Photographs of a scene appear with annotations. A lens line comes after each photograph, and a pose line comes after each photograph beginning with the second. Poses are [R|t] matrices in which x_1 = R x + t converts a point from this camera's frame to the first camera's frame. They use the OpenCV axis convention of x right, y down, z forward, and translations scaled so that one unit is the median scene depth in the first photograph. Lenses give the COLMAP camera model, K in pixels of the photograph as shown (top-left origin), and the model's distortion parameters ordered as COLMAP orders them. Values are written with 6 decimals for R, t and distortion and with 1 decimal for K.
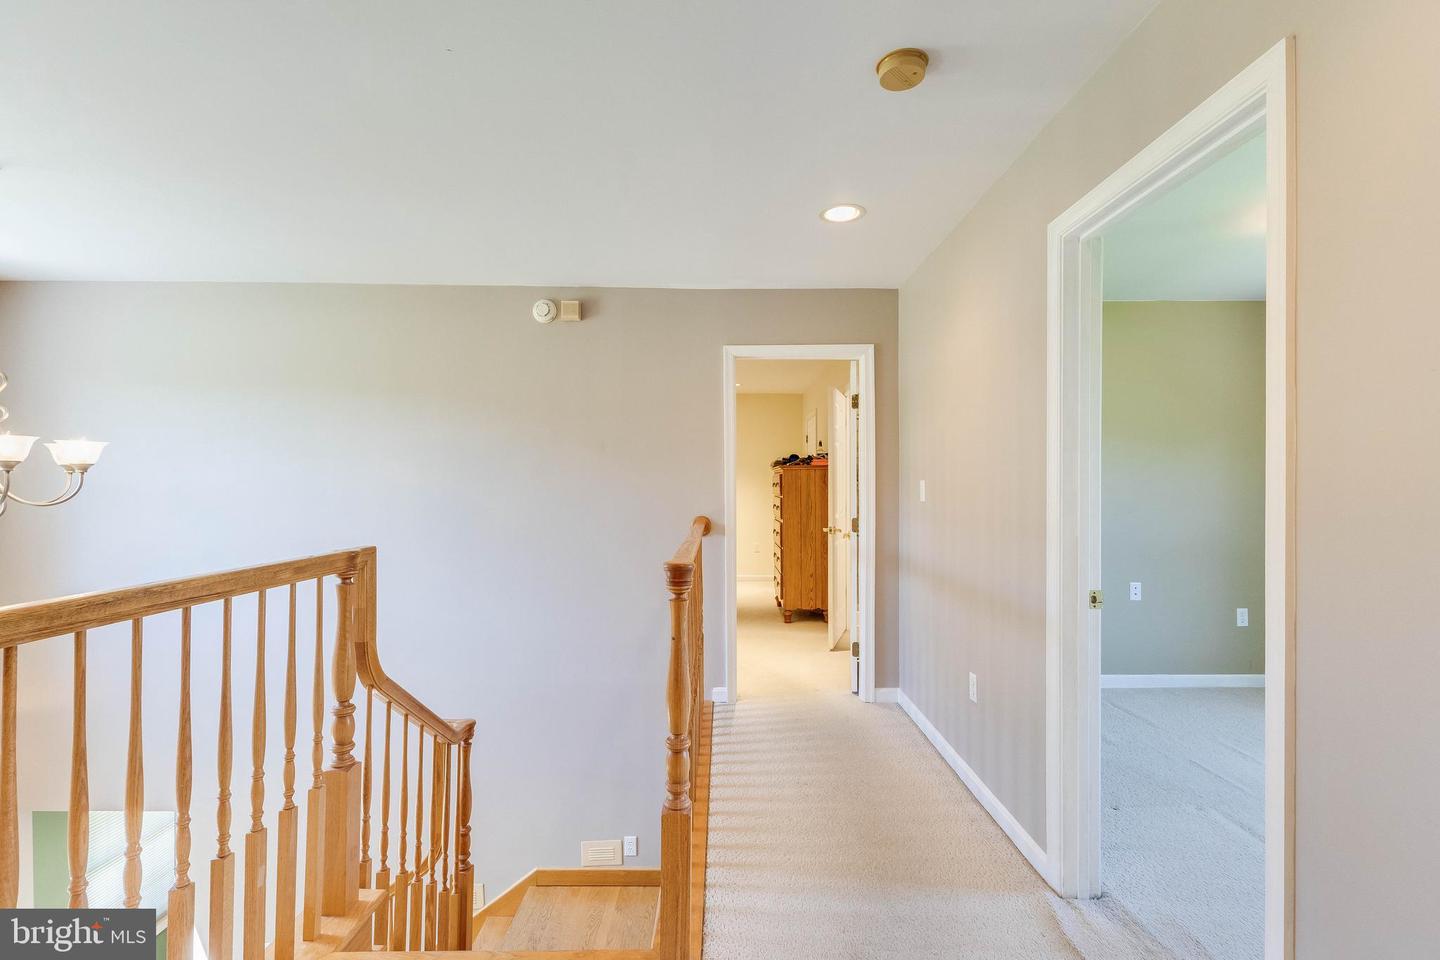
lens RADIAL K [[678.2, 0, 719.8], [0, 678.2, 483.9], [0, 0, 1]] dist [-0.000429, 0.001825]
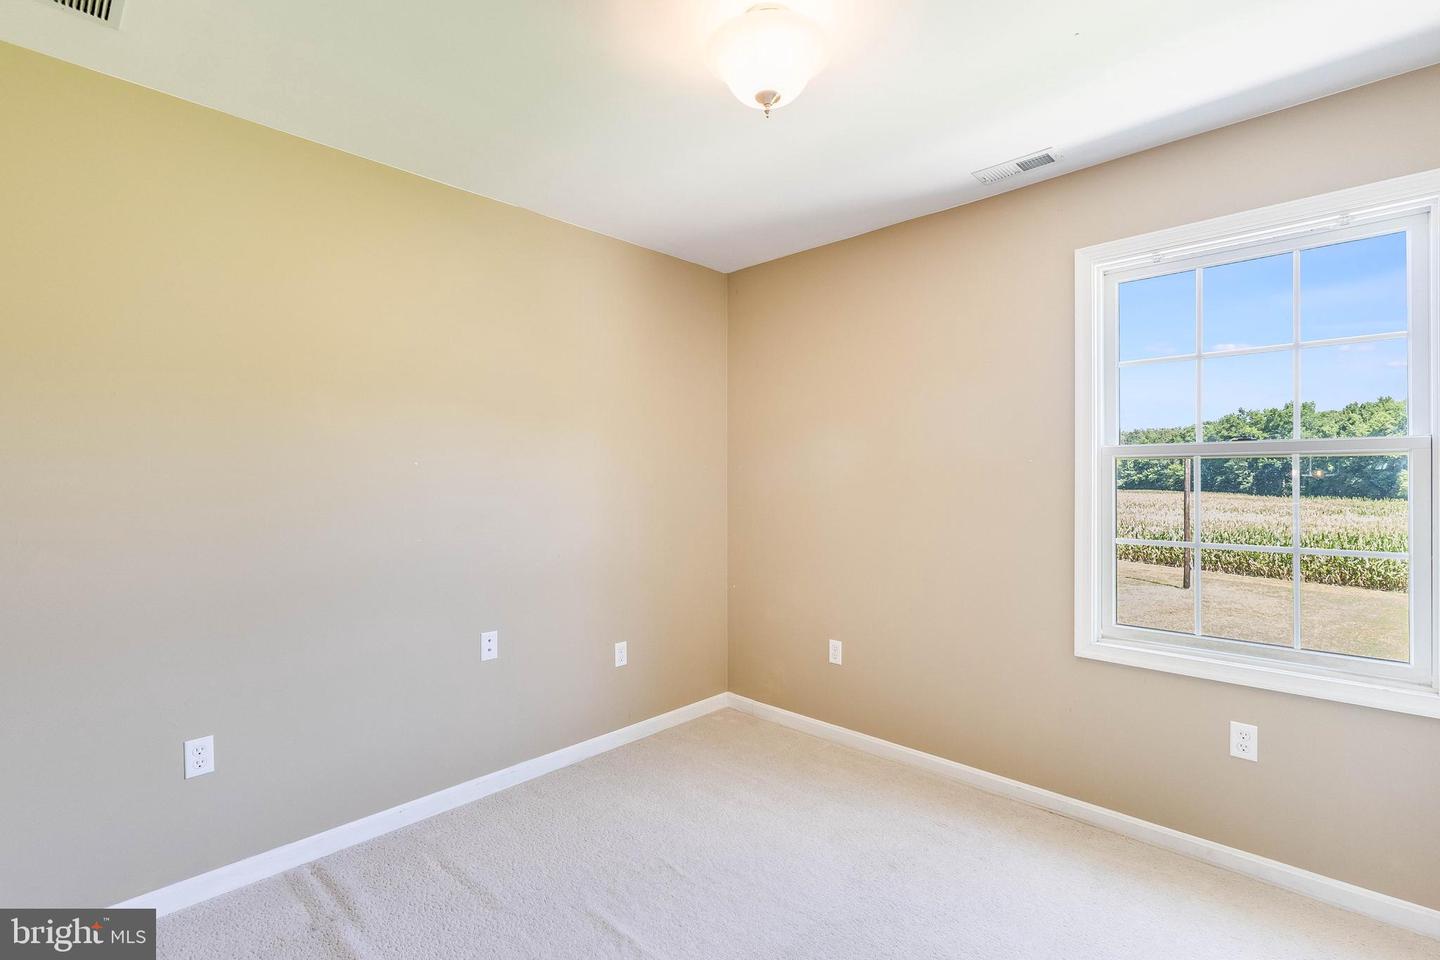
lens RADIAL K [[678.2, 0, 719.5], [0, 678.2, 478.8], [0, 0, 1]] dist [-0.000429, 0.001825]
pose [[0.701605, 0.005732, 0.712543, 0.565936], [-0.007837, 0.999969, -0.000328, -0.006323], [-0.712523, -0.005355, 0.701628, 0.722058]]
